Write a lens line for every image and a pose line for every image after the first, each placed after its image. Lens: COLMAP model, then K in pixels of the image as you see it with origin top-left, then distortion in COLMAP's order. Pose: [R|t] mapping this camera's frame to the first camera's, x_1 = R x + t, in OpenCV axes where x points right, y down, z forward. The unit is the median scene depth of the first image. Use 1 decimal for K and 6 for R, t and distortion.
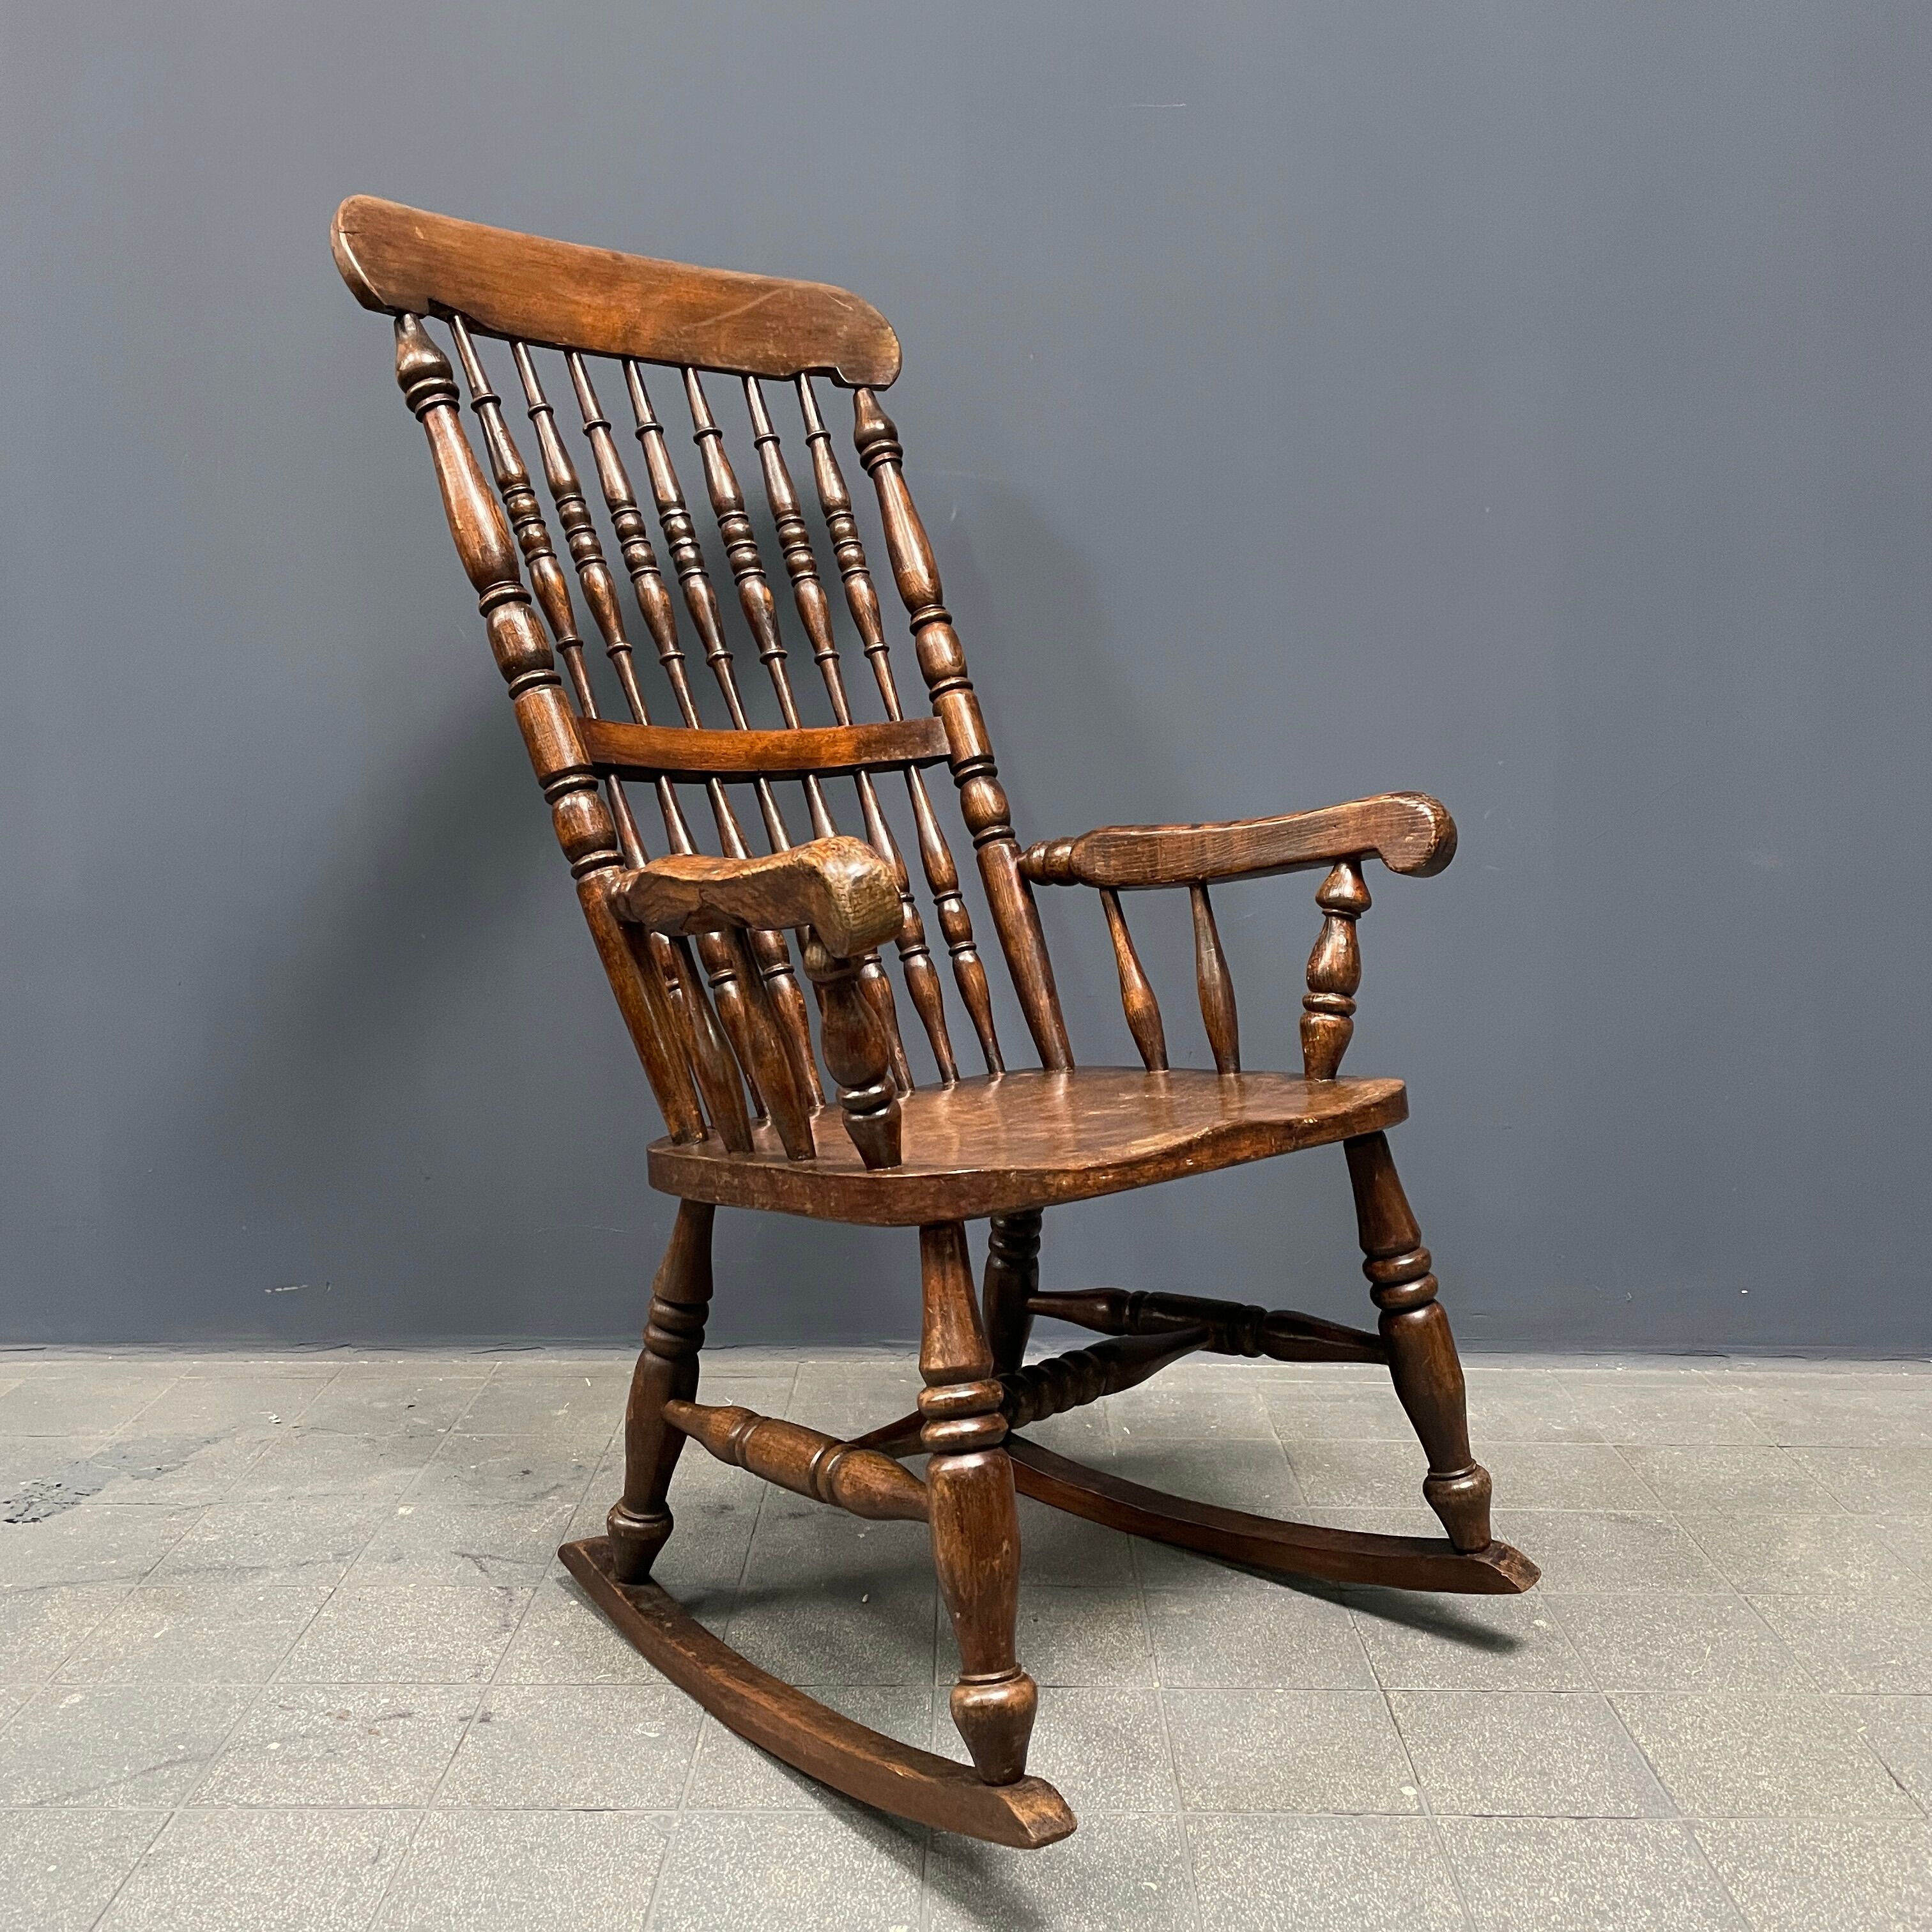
lens RADIAL K [[1982.4, 0, 970.3], [0, 1982.4, 931.4], [0, 0, 1]] dist [0.028843, 0.000000]
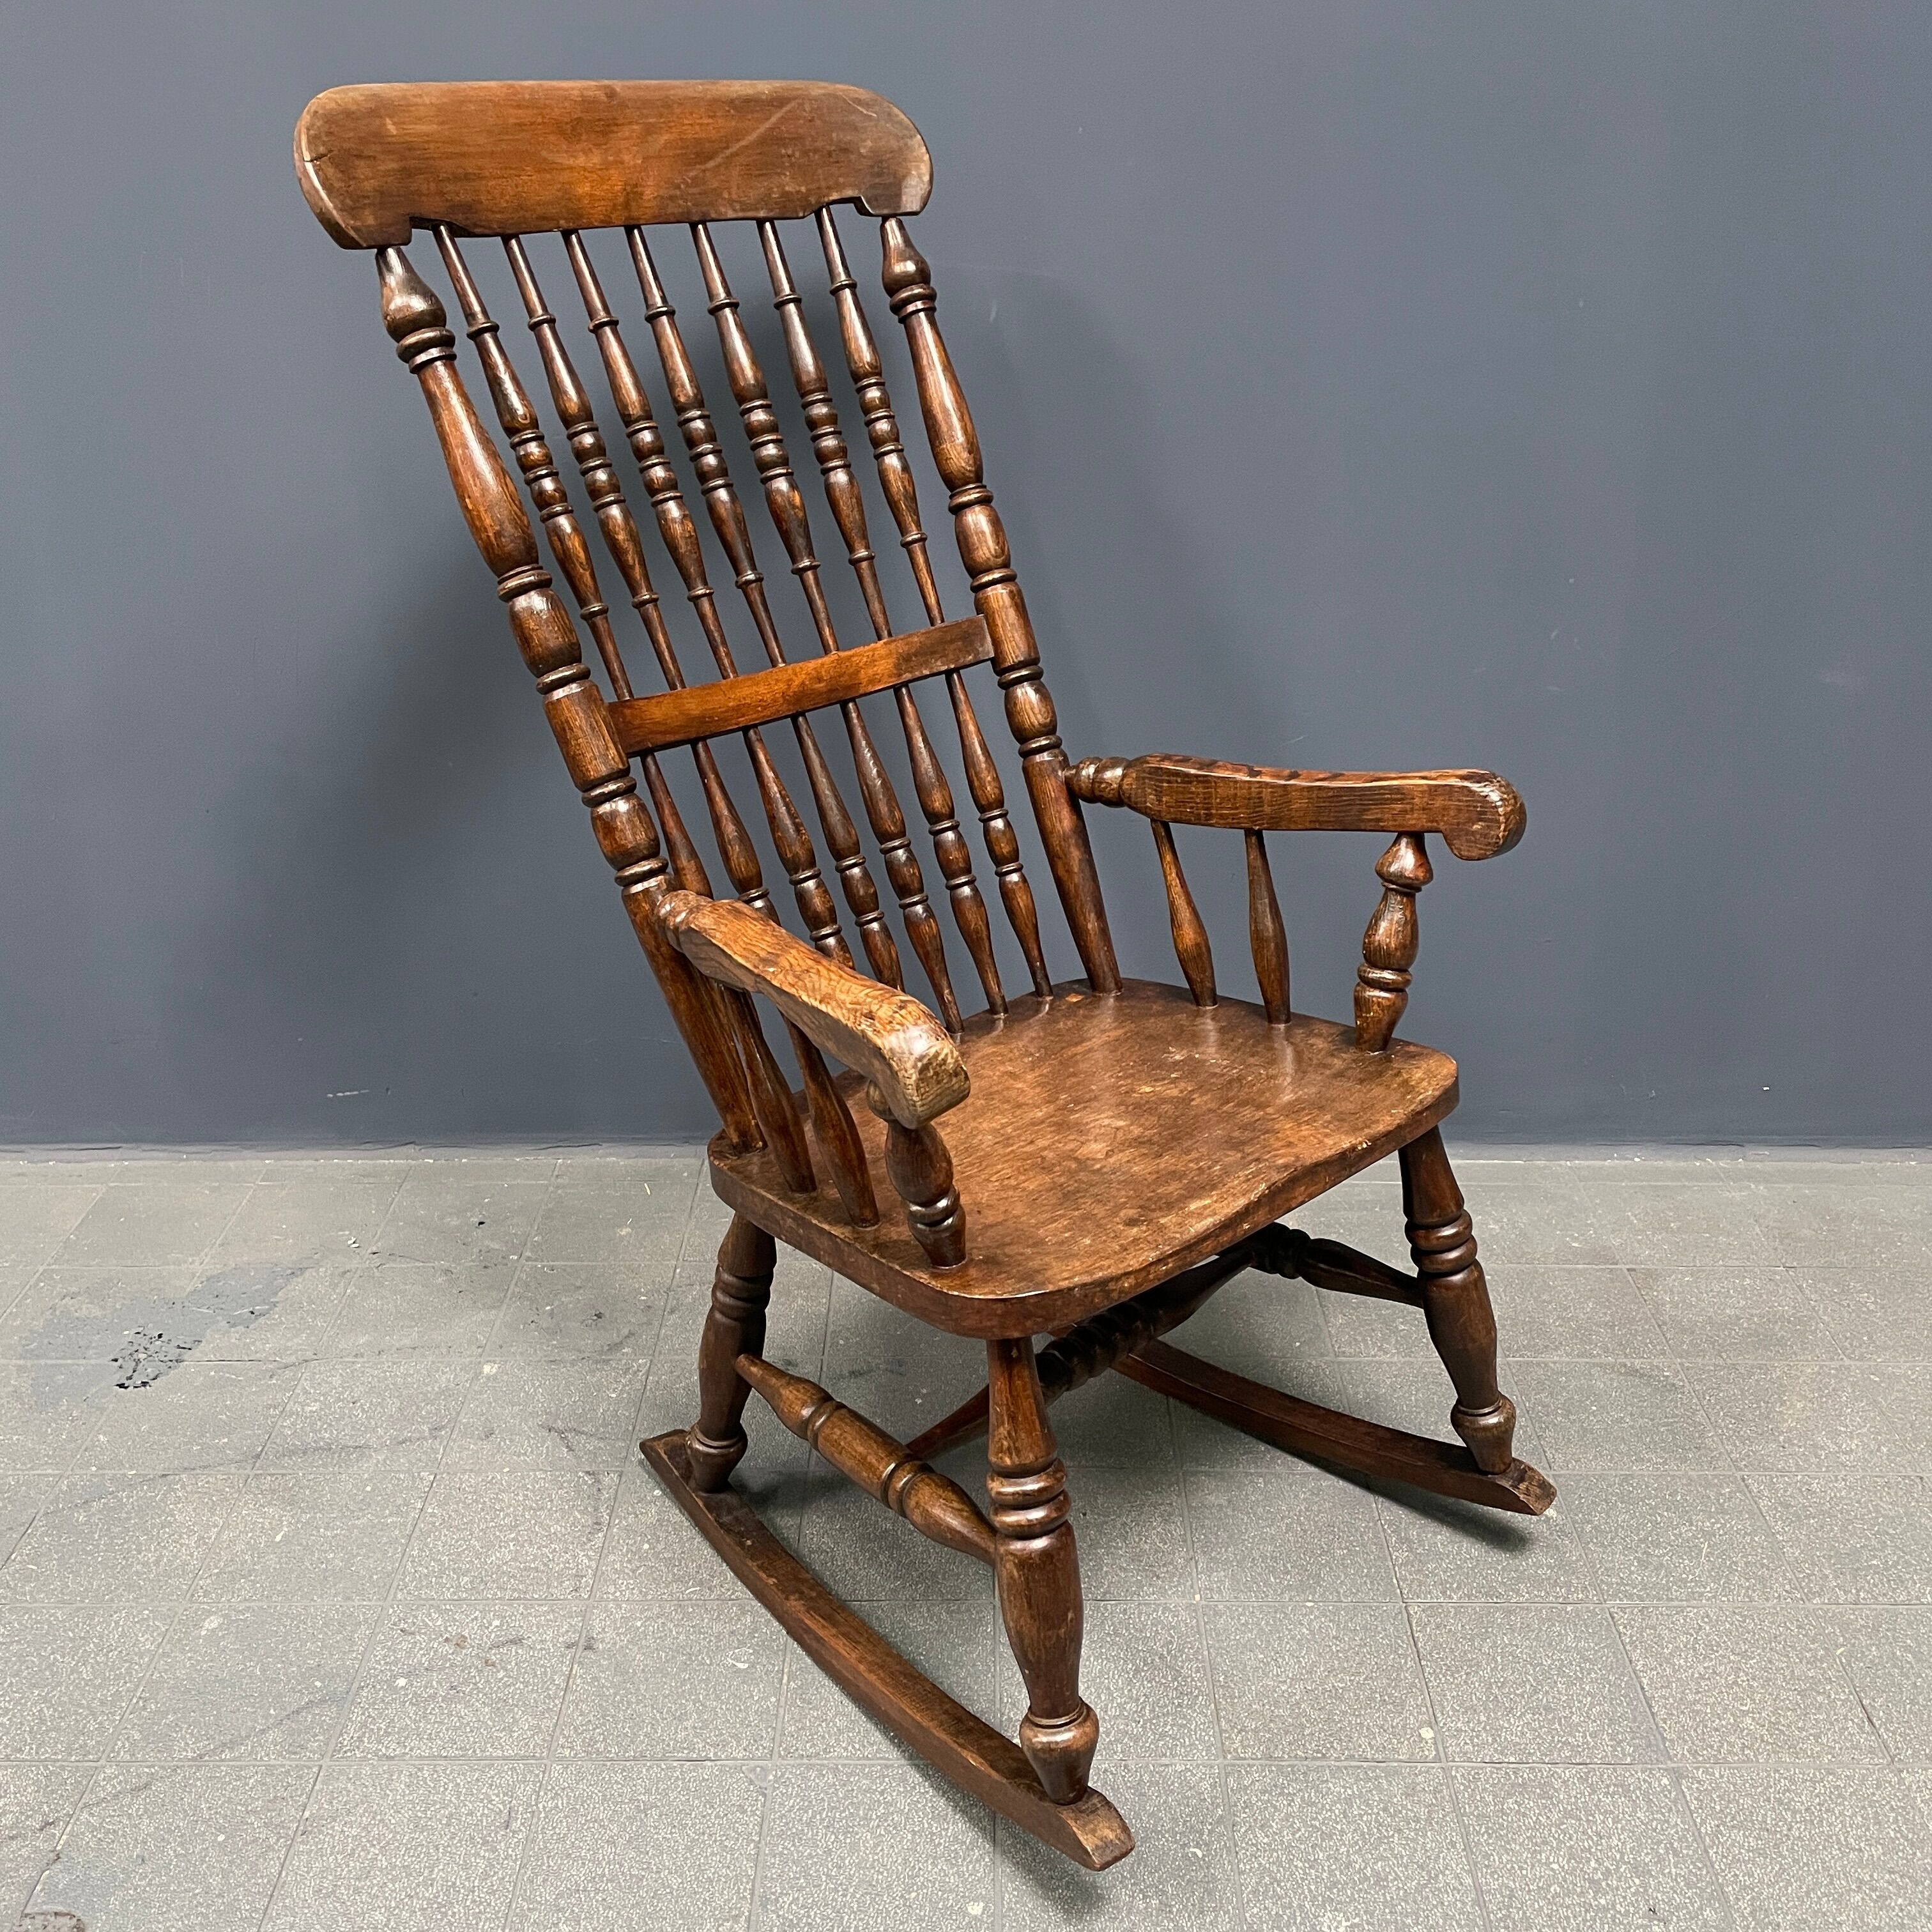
lens RADIAL K [[1982.4, 0, 973.9], [0, 1982.4, 934.1], [0, 0, 1]] dist [0.028843, 0.000000]
pose [[0.999935, -0.010605, -0.004164, -0.020163], [0.011357, 0.957085, 0.289586, -0.275967], [0.000914, -0.289614, 0.957143, 0.056154]]
